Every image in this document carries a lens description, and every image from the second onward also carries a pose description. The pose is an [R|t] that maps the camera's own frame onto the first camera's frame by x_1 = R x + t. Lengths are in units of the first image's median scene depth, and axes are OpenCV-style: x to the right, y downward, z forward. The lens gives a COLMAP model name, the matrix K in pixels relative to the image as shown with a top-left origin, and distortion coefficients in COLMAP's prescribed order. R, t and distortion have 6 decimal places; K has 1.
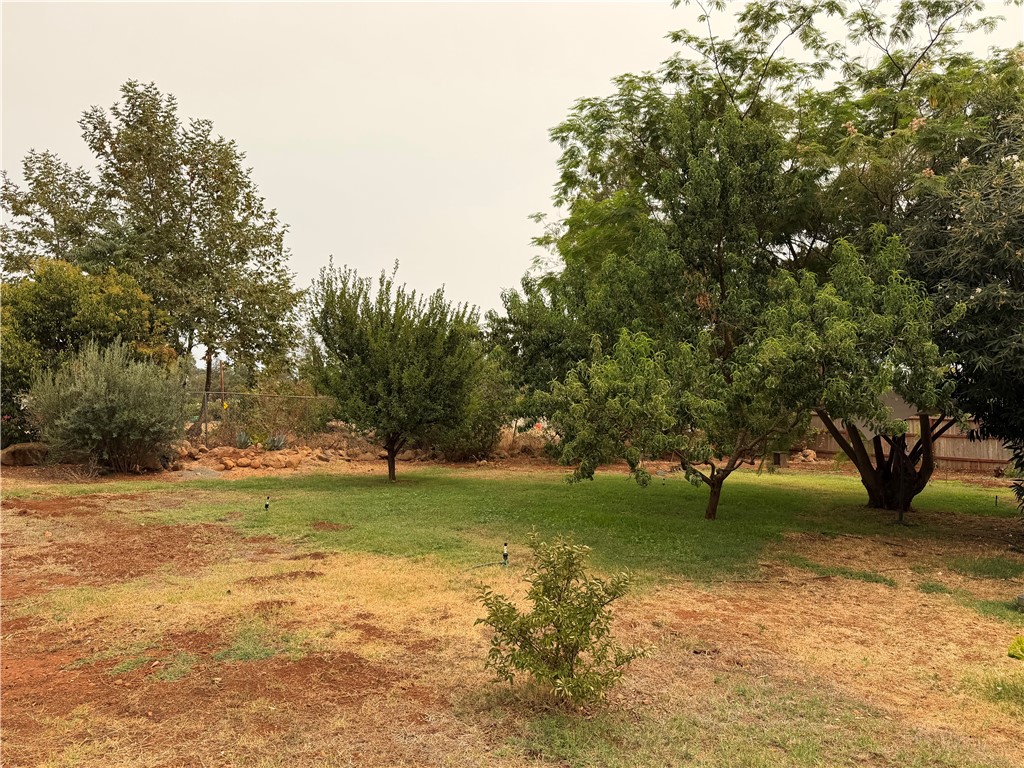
lens RADIAL K [[717.7, 0, 512.0], [0, 717.7, 387.2], [0, 0, 1]] dist [0.005390, -0.006423]
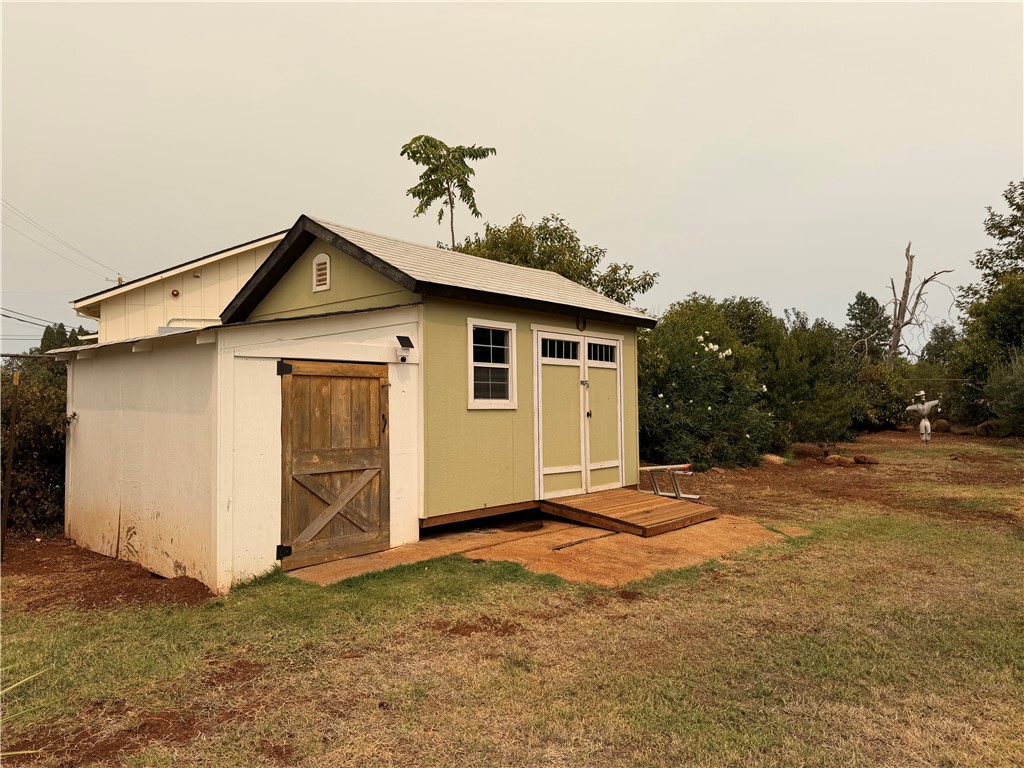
lens RADIAL K [[717.7, 0, 511.8], [0, 717.7, 385.3], [0, 0, 1]] dist [0.005390, -0.006423]
pose [[0.284798, -0.016333, -0.958448, 0.248879], [0.021380, 0.999714, -0.010683, 0.007477], [0.958349, -0.017449, 0.285066, -0.162189]]
